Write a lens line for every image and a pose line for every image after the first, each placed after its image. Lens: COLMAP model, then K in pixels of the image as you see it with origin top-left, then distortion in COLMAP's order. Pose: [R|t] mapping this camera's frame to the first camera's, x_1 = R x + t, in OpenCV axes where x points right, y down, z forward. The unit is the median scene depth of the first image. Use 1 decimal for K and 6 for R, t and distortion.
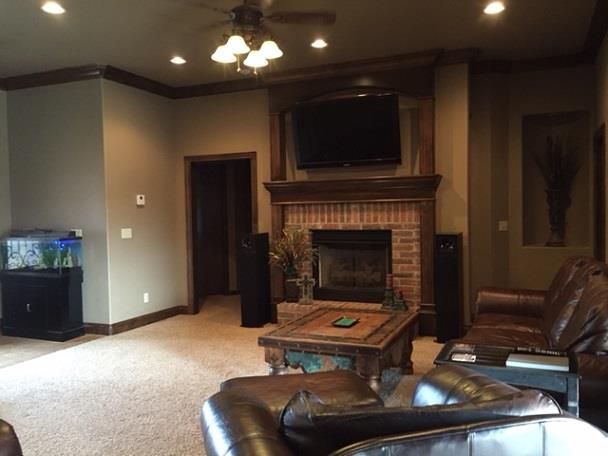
lens RADIAL K [[520.9, 0, 304.0], [0, 520.9, 228.0], [0, 0, 1]] dist [0.015859, -0.000045]
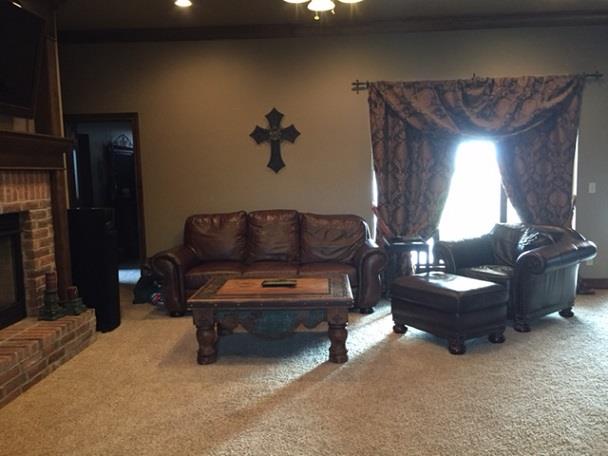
lens RADIAL K [[520.9, 0, 304.0], [0, 520.9, 228.0], [0, 0, 1]] dist [0.015859, -0.000045]
pose [[-0.360113, -0.065581, 0.930601, -0.601050], [0.067604, 0.993069, 0.096144, -0.015671], [-0.930456, 0.097535, -0.353183, 0.875886]]
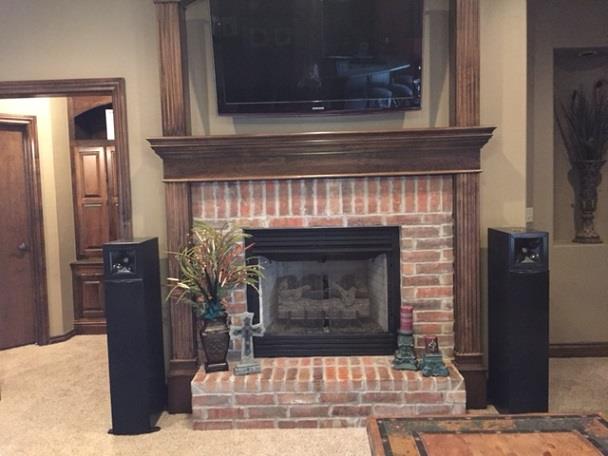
lens RADIAL K [[520.9, 0, 304.0], [0, 520.9, 228.0], [0, 0, 1]] dist [0.015859, -0.000045]
pose [[0.925050, -0.031657, 0.378525, -0.137674], [0.023050, 0.999363, 0.027248, -0.011757], [-0.379146, -0.016481, 0.925190, 0.500808]]
